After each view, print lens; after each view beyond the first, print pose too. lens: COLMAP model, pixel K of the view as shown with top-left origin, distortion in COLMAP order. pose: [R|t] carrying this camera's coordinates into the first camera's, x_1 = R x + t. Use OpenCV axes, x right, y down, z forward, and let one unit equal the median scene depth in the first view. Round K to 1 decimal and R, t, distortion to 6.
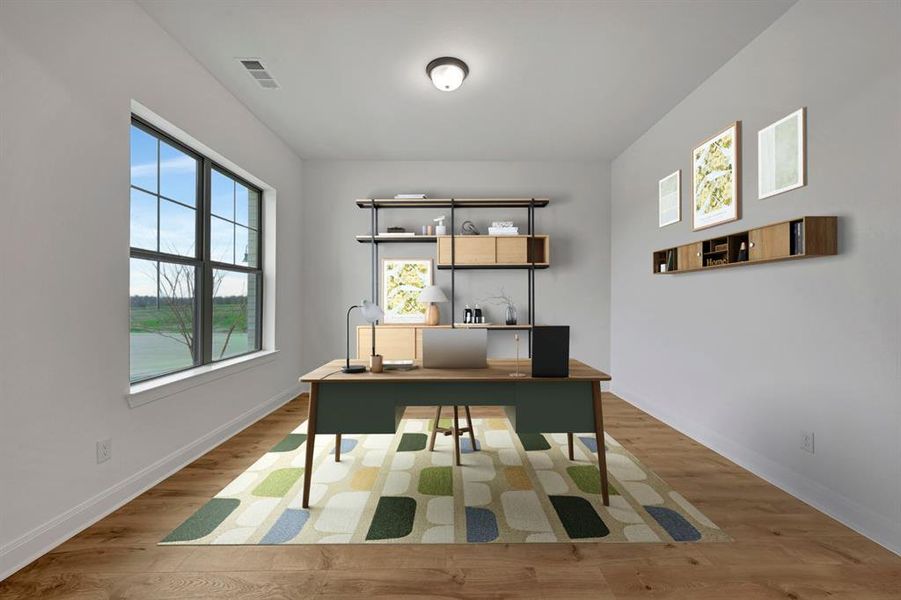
lens RADIAL K [[355.1, 0, 455.1], [0, 355.1, 301.0], [0, 0, 1]] dist [0.000230, 0.000038]
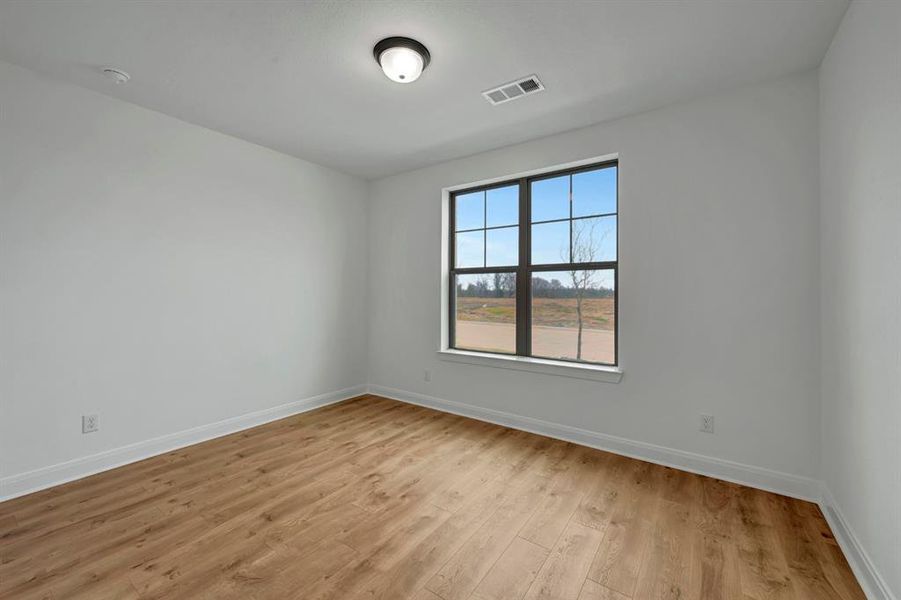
lens RADIAL K [[373.6, 0, 454.1], [0, 373.6, 297.5], [0, 0, 1]] dist [0.000411, 0.000378]
pose [[-0.562574, -0.000257, -0.826747, 0.439538], [0.000648, 1.000000, -0.000752, -0.009962], [0.826747, -0.000959, -0.562573, 1.497428]]
